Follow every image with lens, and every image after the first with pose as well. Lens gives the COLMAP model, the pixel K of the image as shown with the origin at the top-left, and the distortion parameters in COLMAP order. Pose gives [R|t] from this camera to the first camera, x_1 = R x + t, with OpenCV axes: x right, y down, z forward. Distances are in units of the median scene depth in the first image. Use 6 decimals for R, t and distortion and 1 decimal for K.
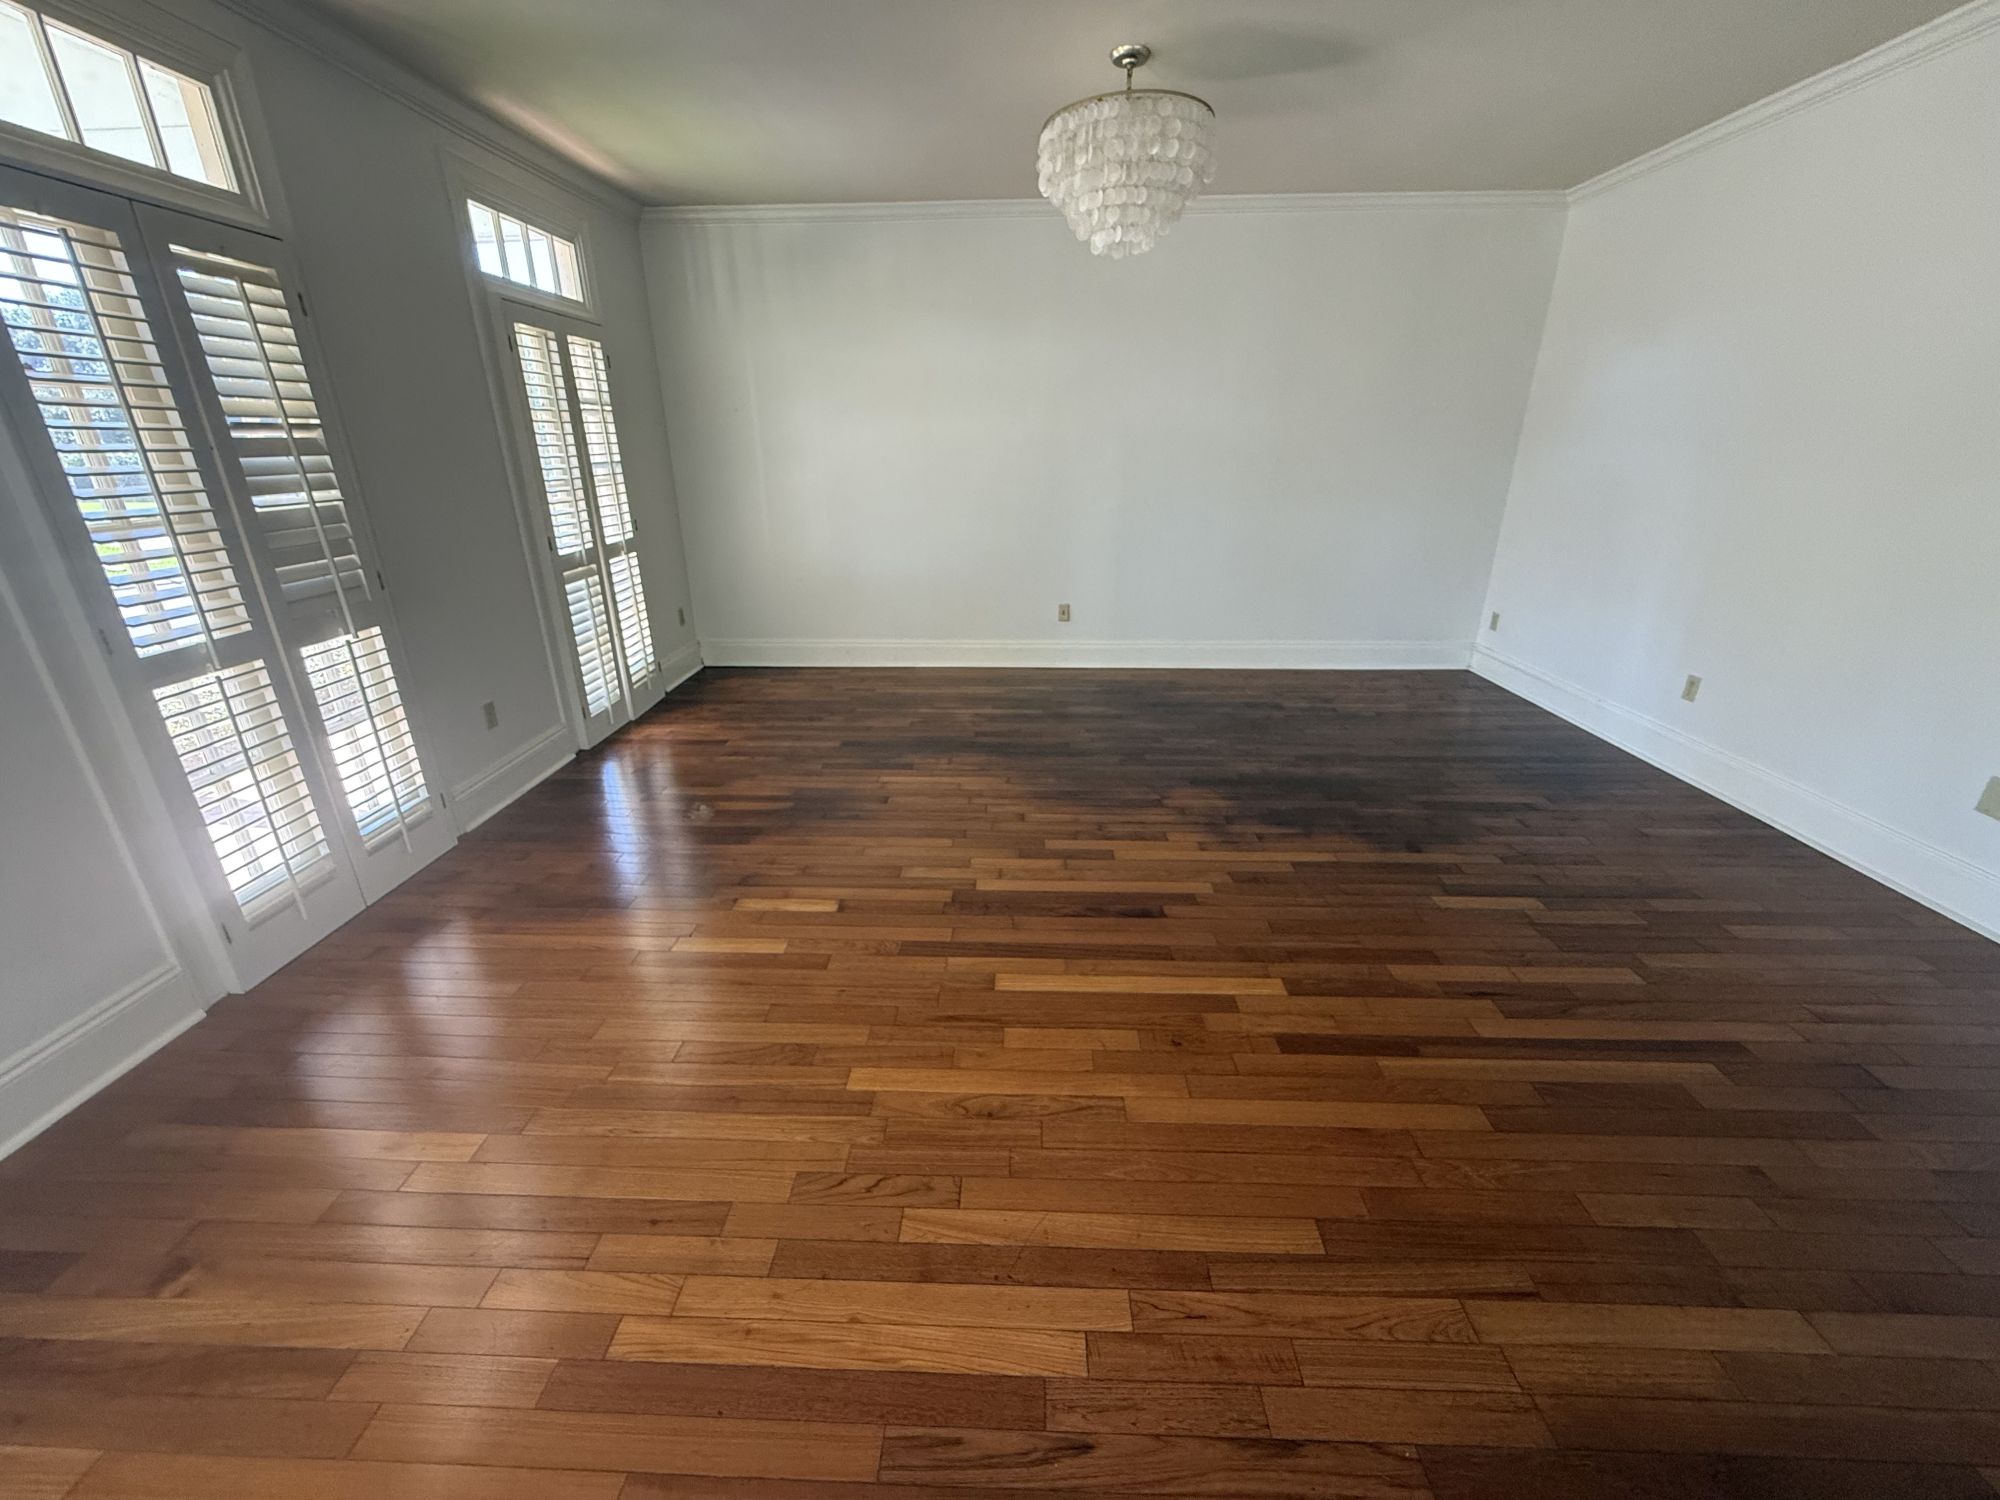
lens RADIAL K [[801.3, 0, 998.8], [0, 801.3, 749.3], [0, 0, 1]] dist [0.001077, 0.000088]
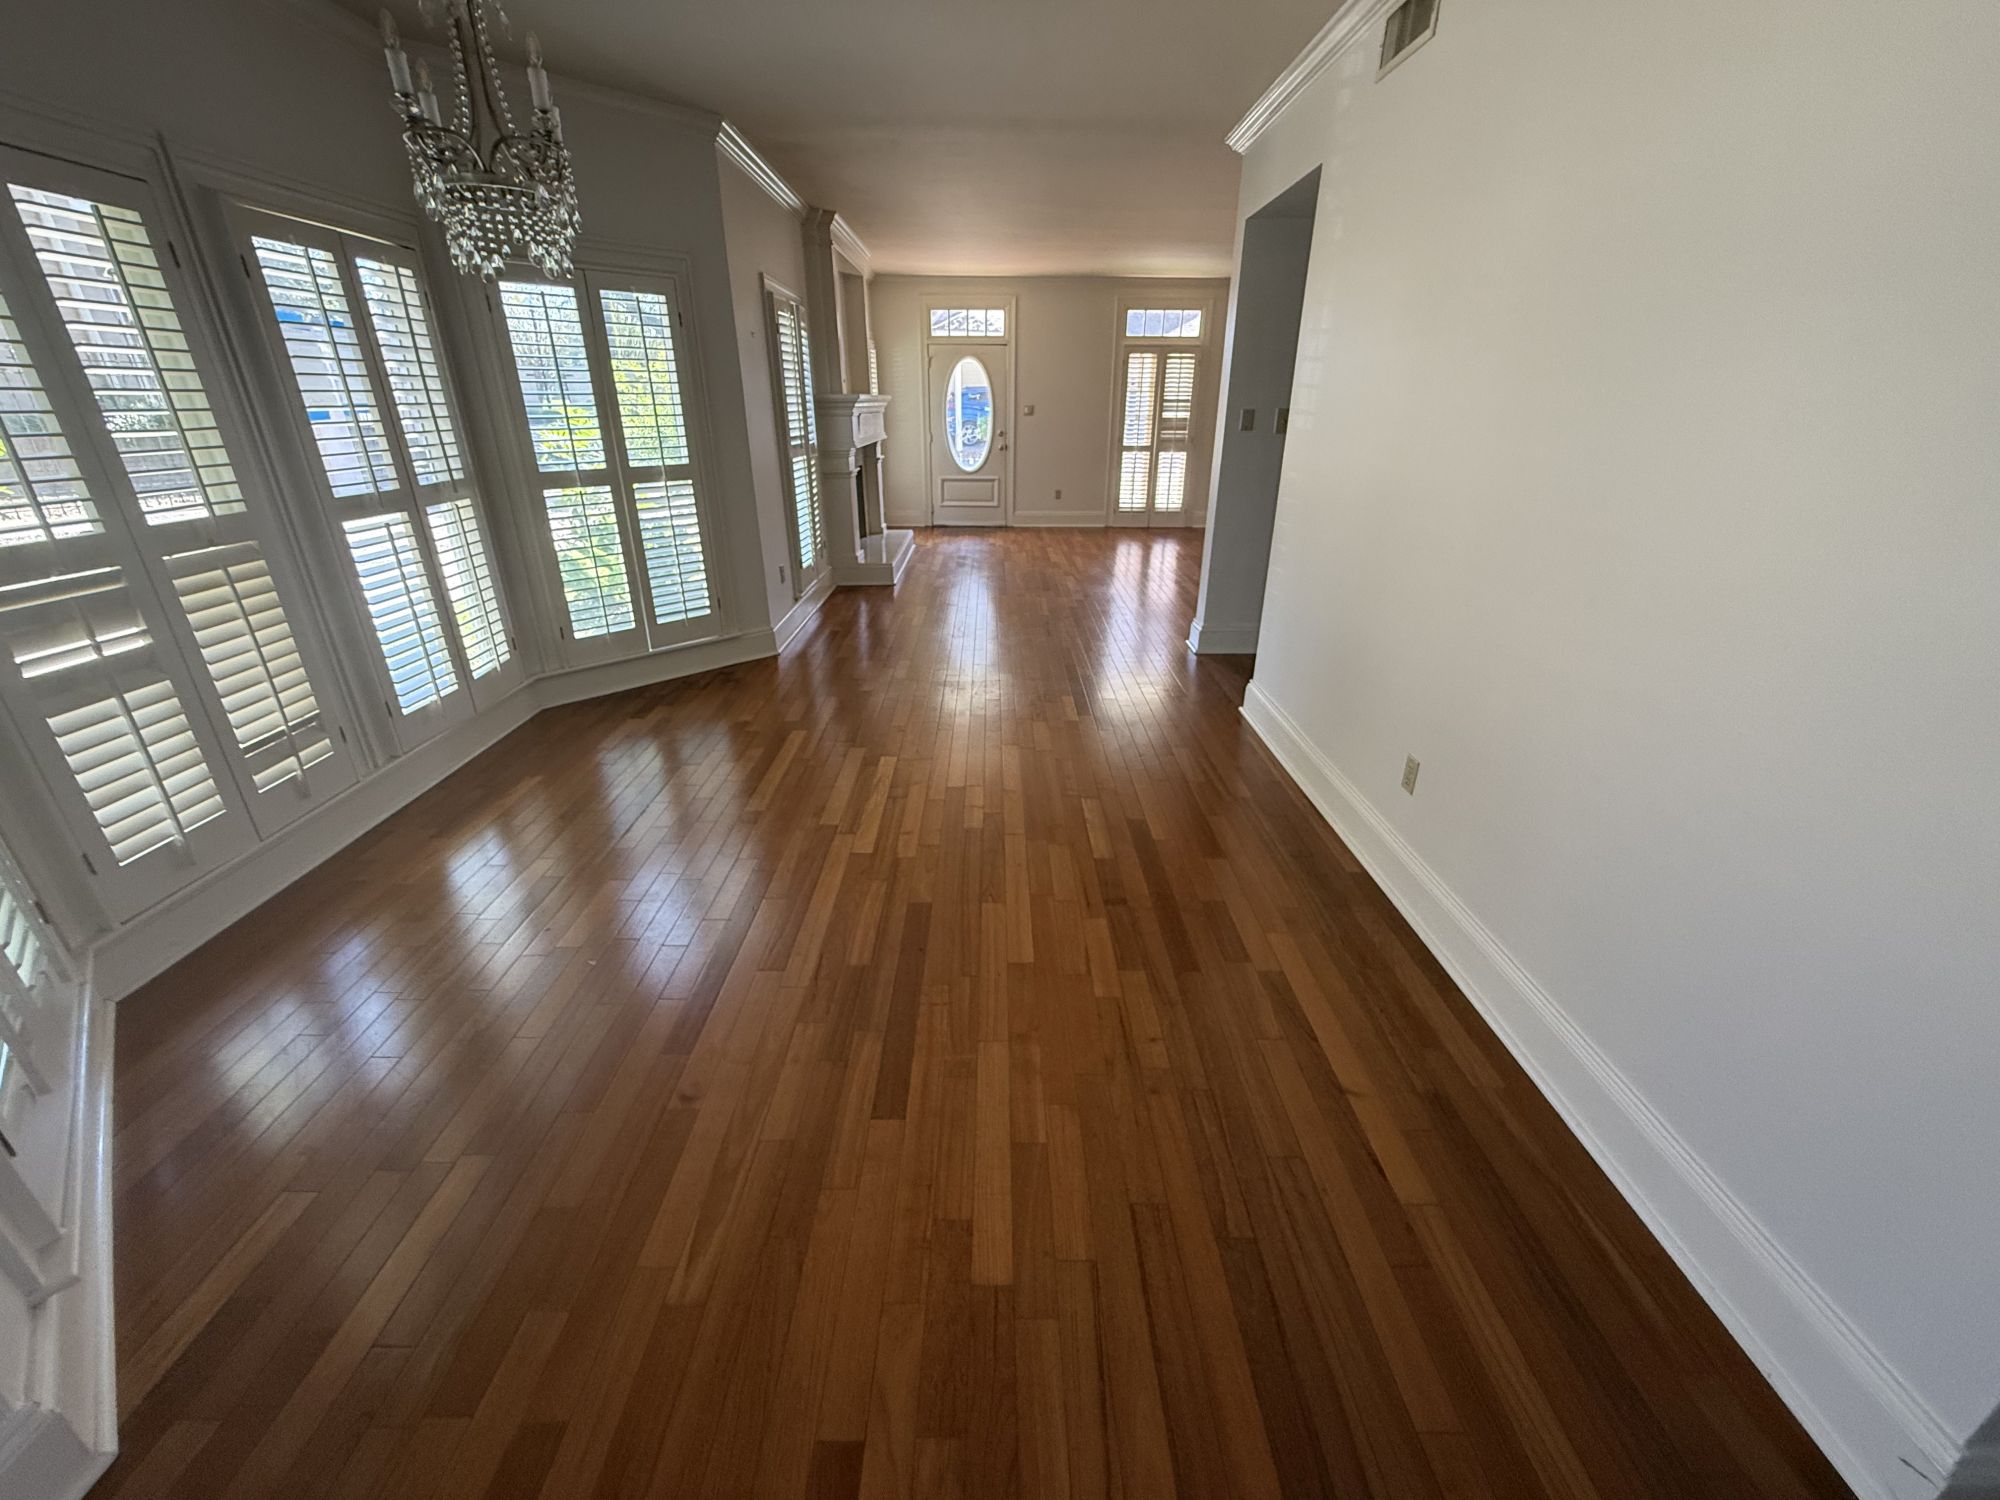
lens RADIAL K [[801.3, 0, 995.8], [0, 801.3, 749.7], [0, 0, 1]] dist [0.001077, 0.000088]
pose [[0.034156, 0.405683, -0.913375, 3.230593], [-0.370812, 0.853819, 0.365364, -0.020195], [0.928080, 0.326211, 0.179595, 0.018011]]
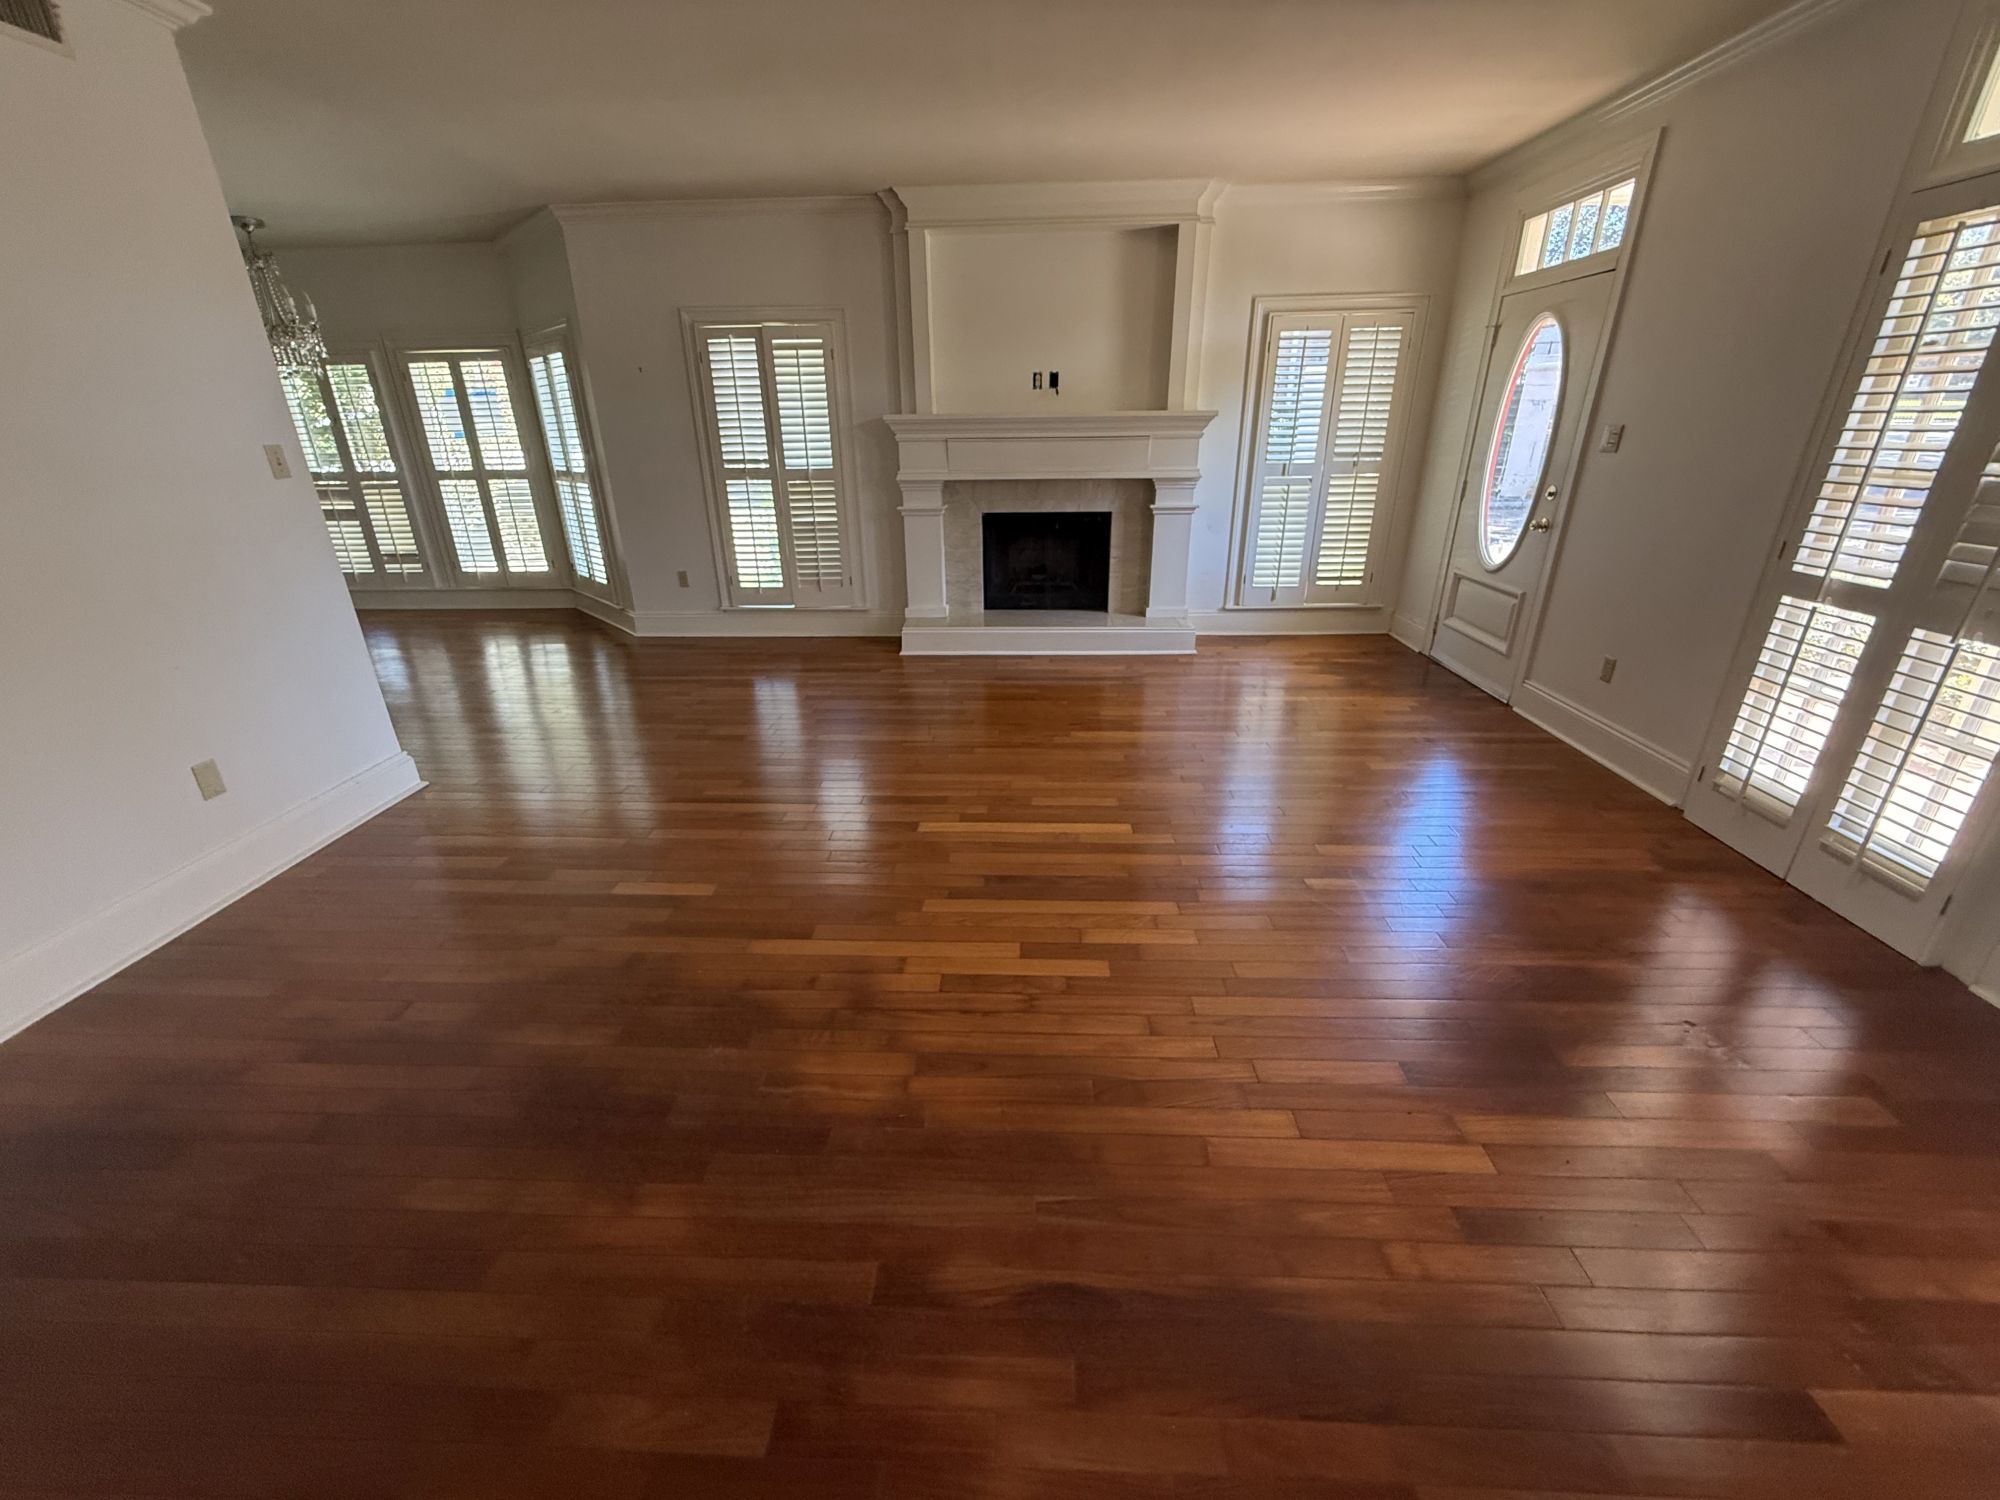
lens RADIAL K [[801.3, 0, 991.3], [0, 801.3, 752.6], [0, 0, 1]] dist [0.001077, 0.000088]
pose [[-0.999699, 0.010817, 0.022029, 0.186105], [0.023108, 0.717203, 0.696481, -0.685011], [-0.008266, 0.696781, -0.717237, 1.745010]]
